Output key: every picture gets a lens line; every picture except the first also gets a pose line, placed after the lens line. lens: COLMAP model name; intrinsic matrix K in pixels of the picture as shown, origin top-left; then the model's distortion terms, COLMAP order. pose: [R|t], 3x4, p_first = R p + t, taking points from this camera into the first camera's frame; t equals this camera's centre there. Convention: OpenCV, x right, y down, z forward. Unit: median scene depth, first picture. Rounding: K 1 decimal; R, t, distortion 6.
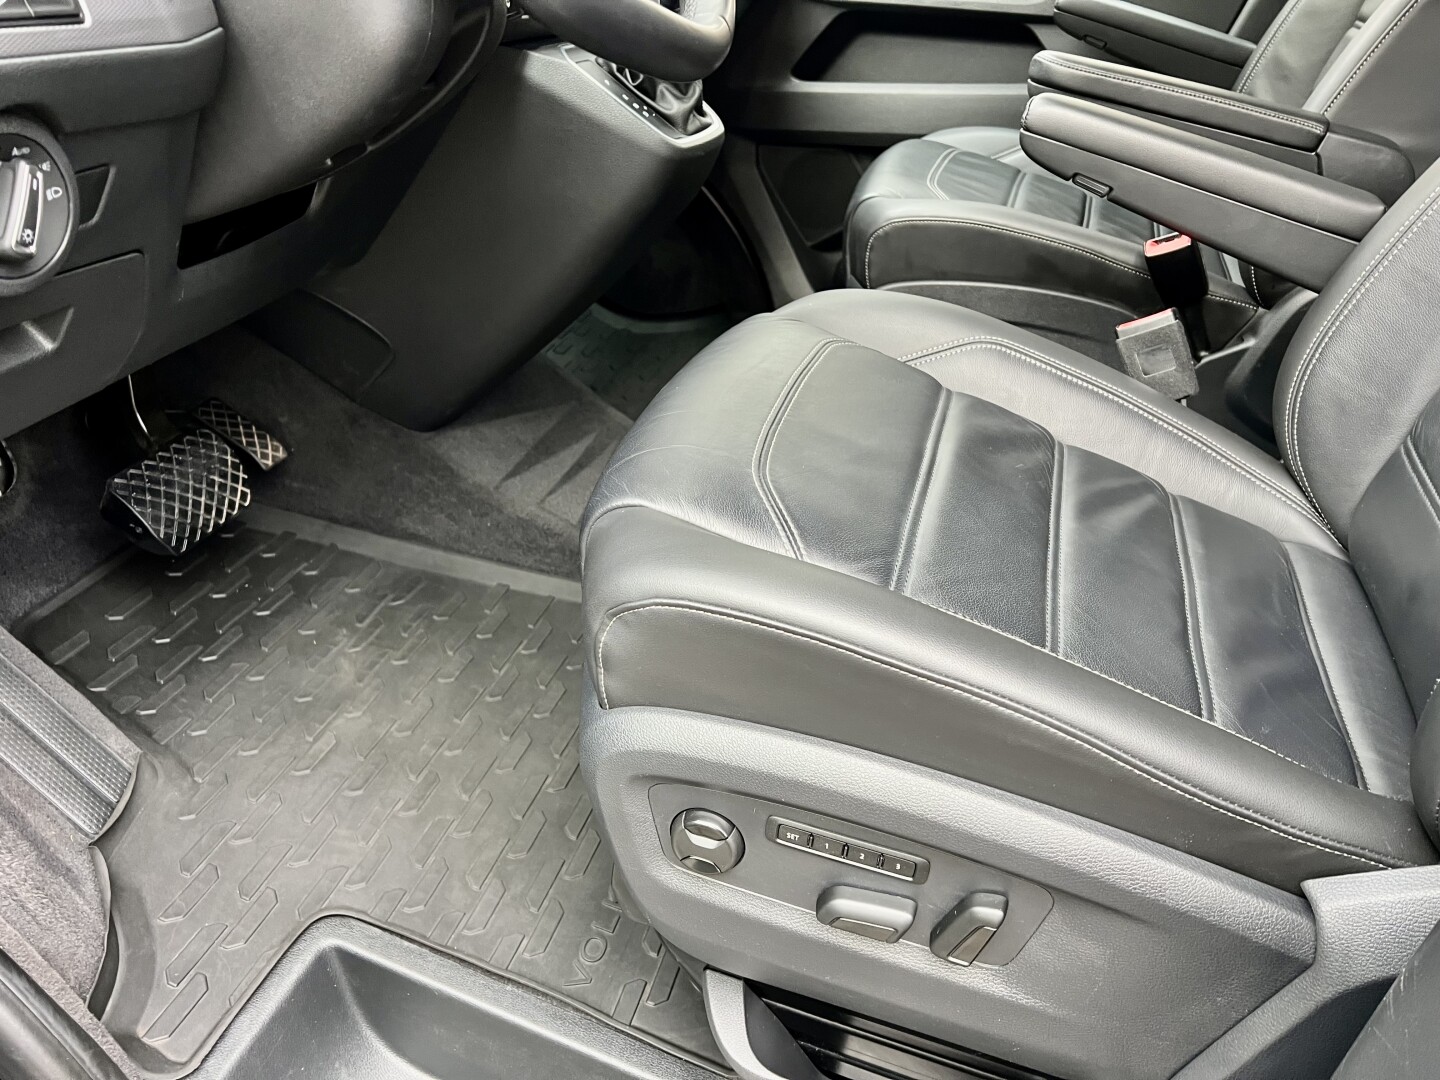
lens RADIAL K [[1098.6, 0, 727.9], [0, 1098.6, 494.4], [0, 0, 1]] dist [0.049439, -0.052091]
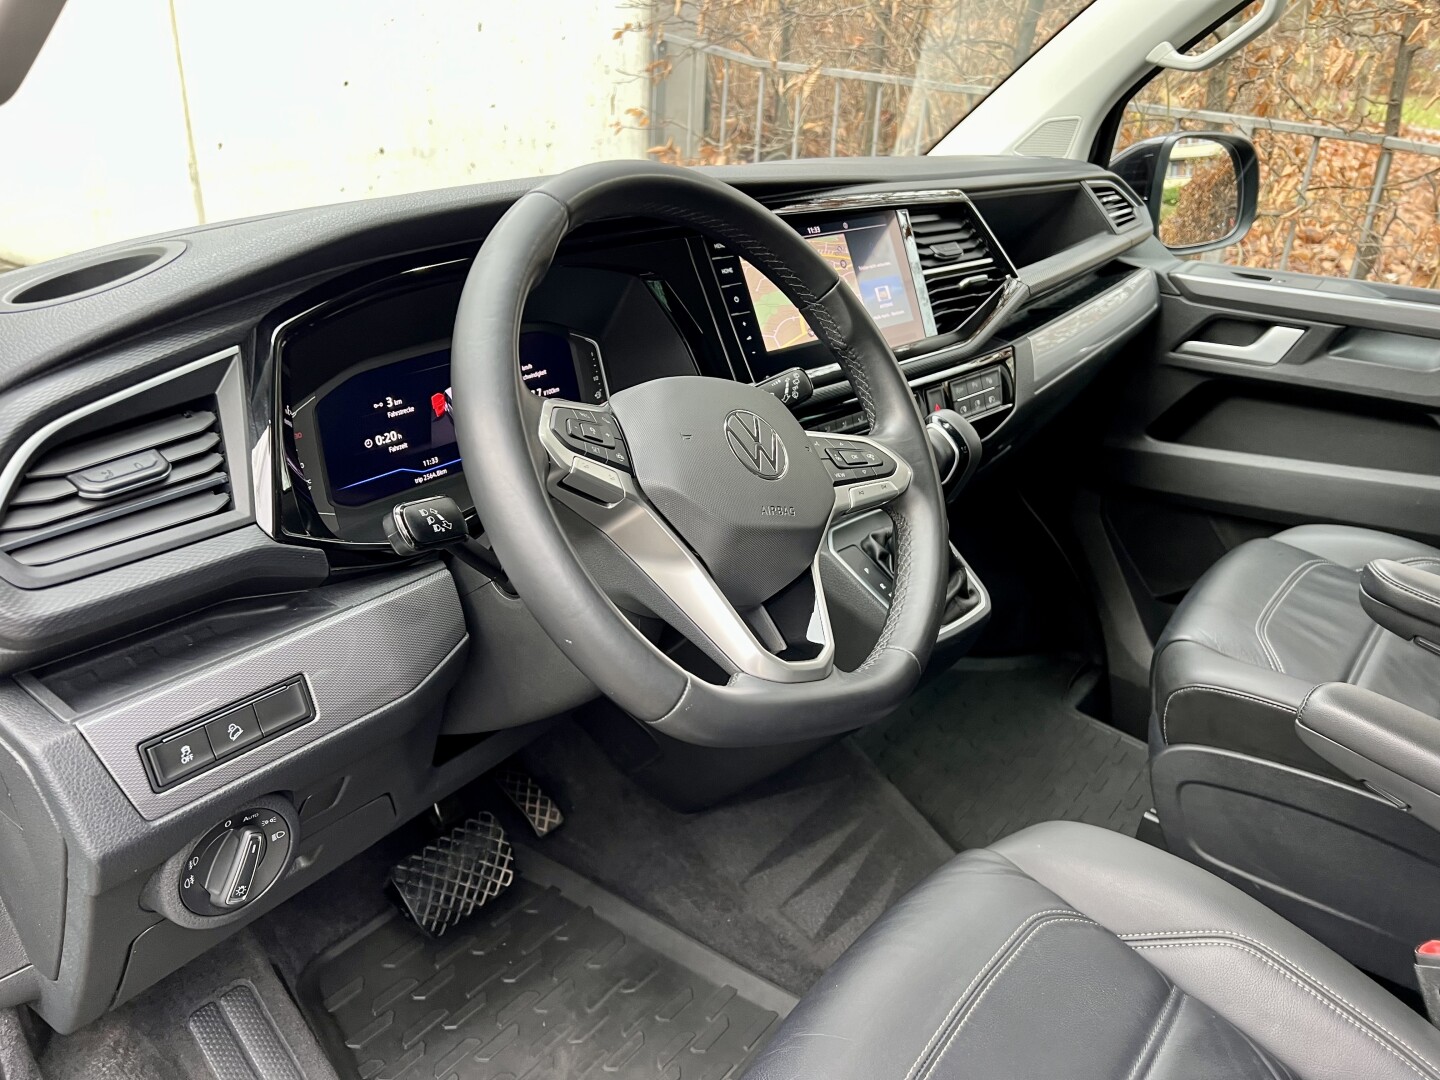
lens RADIAL K [[1098.6, 0, 727.9], [0, 1098.6, 494.4], [0, 0, 1]] dist [0.049439, -0.052091]
pose [[0.933350, 0.093814, -0.346492, 0.115645], [-0.152413, 0.977488, -0.145899, -0.241976], [0.325004, 0.188985, 0.926638, -0.026452]]
